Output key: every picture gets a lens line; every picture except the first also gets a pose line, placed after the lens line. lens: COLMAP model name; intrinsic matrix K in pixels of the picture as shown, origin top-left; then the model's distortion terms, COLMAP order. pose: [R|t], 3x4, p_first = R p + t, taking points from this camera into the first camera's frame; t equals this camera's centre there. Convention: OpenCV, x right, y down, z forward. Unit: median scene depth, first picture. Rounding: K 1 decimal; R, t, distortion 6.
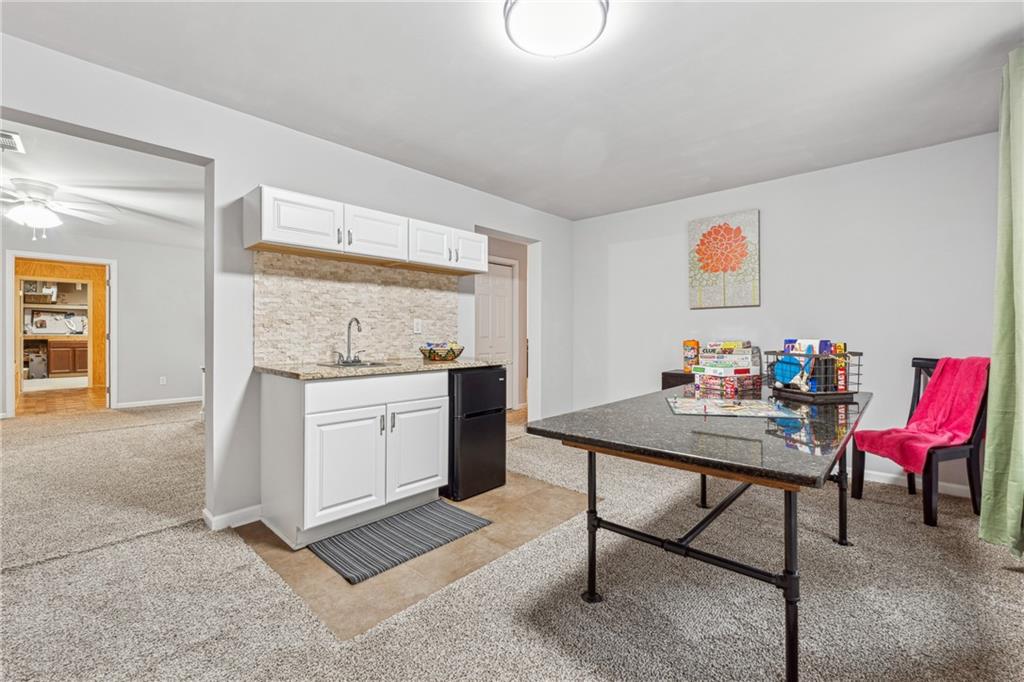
lens RADIAL K [[435.8, 0, 512.1], [0, 435.8, 330.4], [0, 0, 1]] dist [-0.007835, 0.000541]
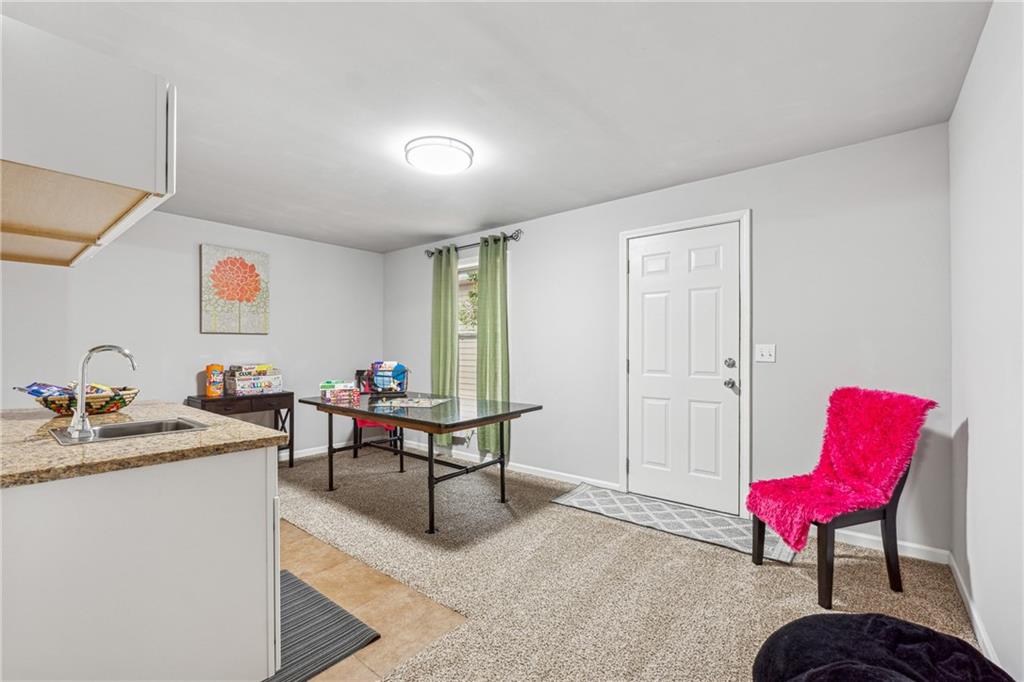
lens RADIAL K [[435.8, 0, 514.0], [0, 435.8, 347.5], [0, 0, 1]] dist [-0.007835, 0.000541]
pose [[-0.074832, -0.001165, 0.997195, -0.702237], [-0.007249, 0.999974, 0.000624, -0.025323], [-0.997170, -0.007182, -0.074838, 0.414861]]
